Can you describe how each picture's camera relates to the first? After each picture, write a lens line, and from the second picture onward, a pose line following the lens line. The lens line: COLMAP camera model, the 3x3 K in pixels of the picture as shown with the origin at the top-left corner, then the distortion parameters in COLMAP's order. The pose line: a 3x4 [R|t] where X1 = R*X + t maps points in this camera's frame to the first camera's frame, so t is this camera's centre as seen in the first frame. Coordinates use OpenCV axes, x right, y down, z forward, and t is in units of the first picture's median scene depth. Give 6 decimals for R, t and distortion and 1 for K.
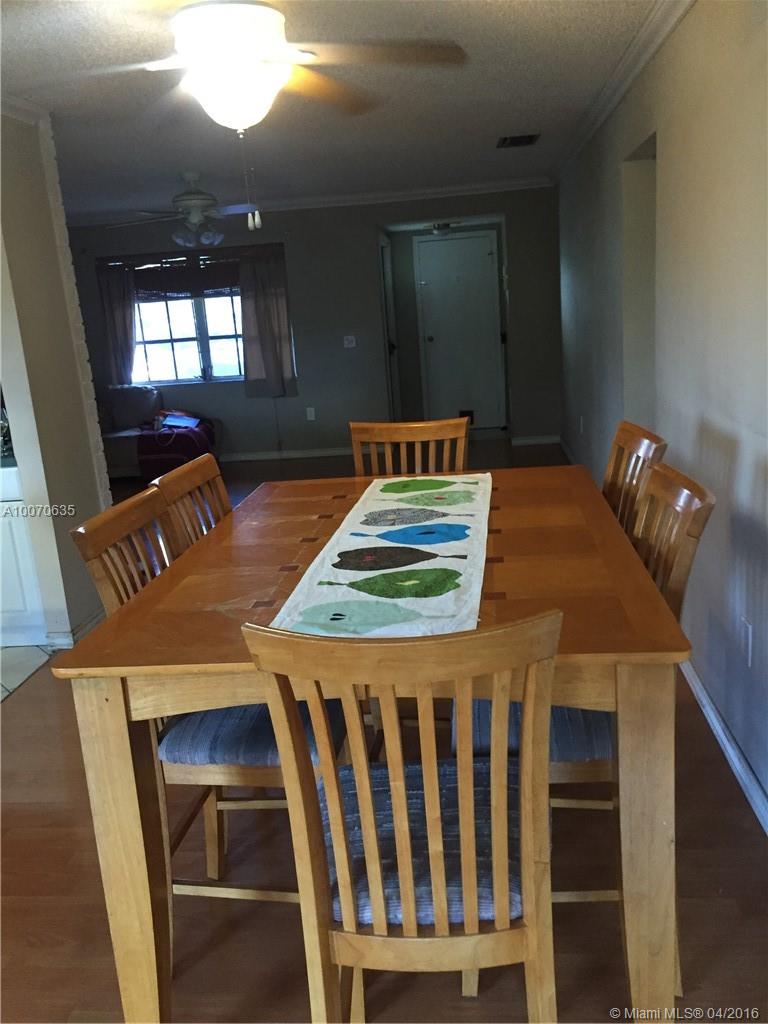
lens RADIAL K [[877.4, 0, 384.0], [0, 877.4, 512.0], [0, 0, 1]] dist [0.076034, -0.117271]
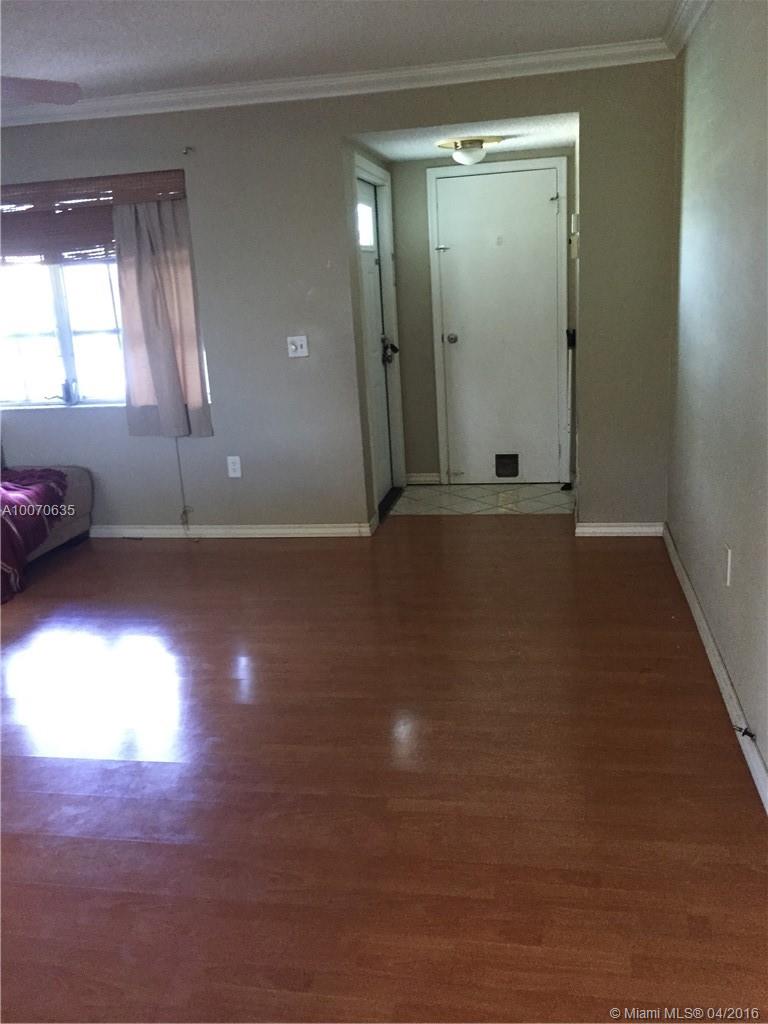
lens RADIAL K [[876.8, 0, 402.3], [0, 876.8, 514.5], [0, 0, 1]] dist [0.066109, -0.001613]
pose [[0.997334, 0.032463, -0.065361, 0.068557], [-0.030155, 0.998897, 0.035990, -0.103647], [0.066457, -0.033923, 0.997212, 0.414458]]
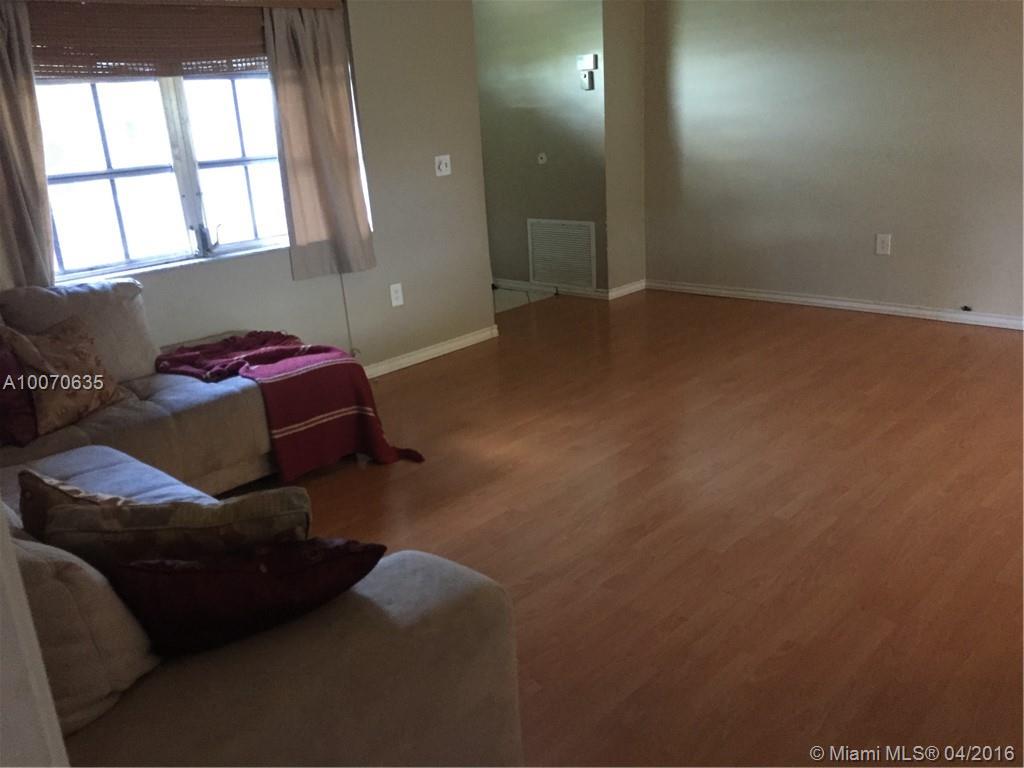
lens RADIAL K [[877.4, 0, 512.0], [0, 877.4, 384.0], [0, 0, 1]] dist [0.076034, -0.117271]
pose [[0.591893, -0.213094, 0.777338, -0.493927], [0.183427, 0.974725, 0.127537, -0.113653], [-0.784868, 0.067096, 0.616020, 0.587348]]
